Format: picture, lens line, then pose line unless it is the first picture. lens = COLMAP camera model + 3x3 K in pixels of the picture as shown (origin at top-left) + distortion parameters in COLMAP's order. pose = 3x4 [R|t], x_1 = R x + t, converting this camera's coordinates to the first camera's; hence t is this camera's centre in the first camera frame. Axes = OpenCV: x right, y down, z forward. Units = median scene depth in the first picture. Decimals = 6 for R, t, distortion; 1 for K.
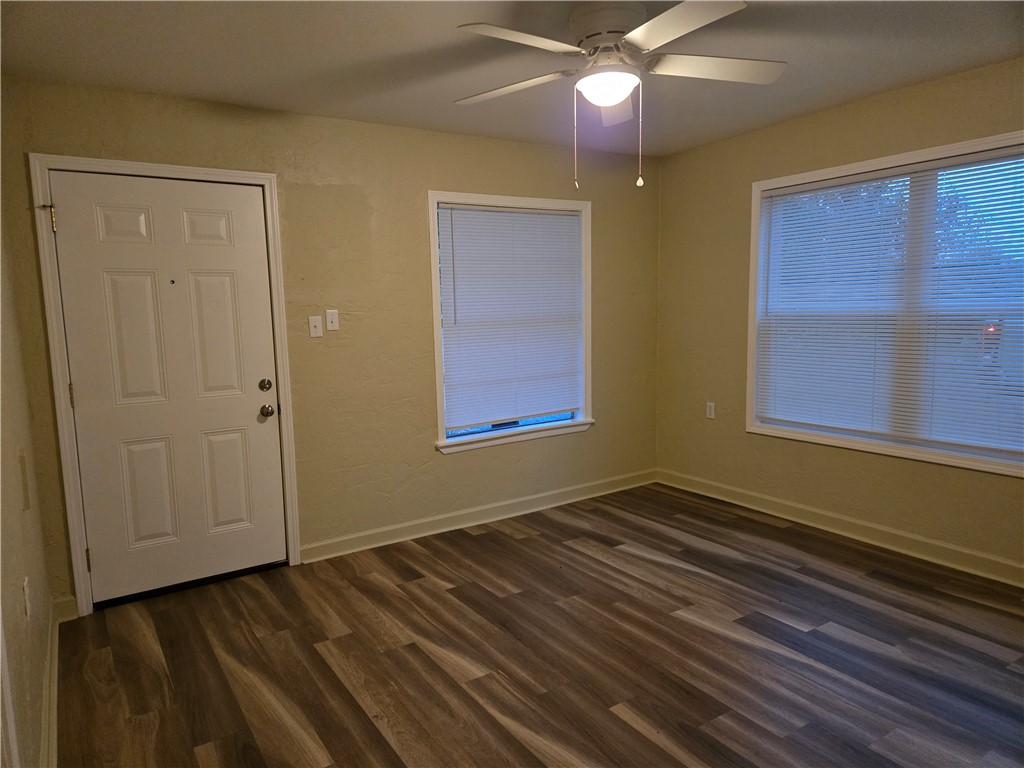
lens RADIAL K [[681.3, 0, 508.0], [0, 681.3, 386.1], [0, 0, 1]] dist [0.074865, -0.058347]
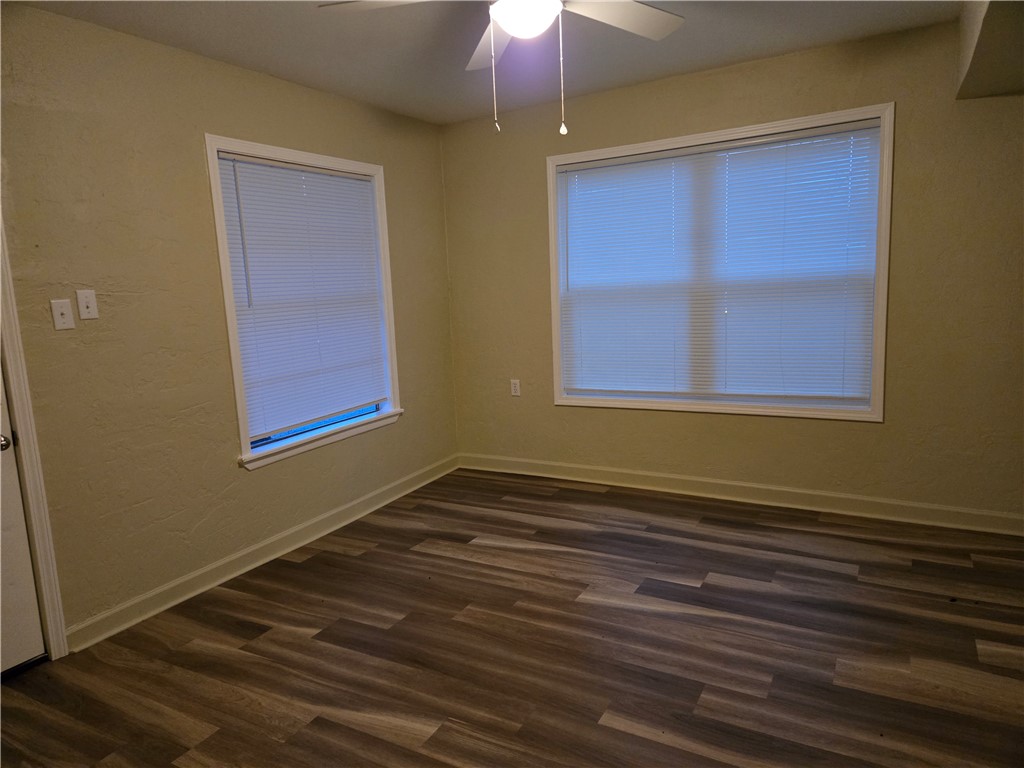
lens RADIAL K [[681.3, 0, 512.1], [0, 681.3, 383.7], [0, 0, 1]] dist [0.074865, -0.058347]
pose [[0.888249, -0.085961, 0.451248, -0.204496], [0.080342, 0.996265, 0.031637, -0.002227], [-0.452282, 0.008152, 0.891838, 0.166097]]
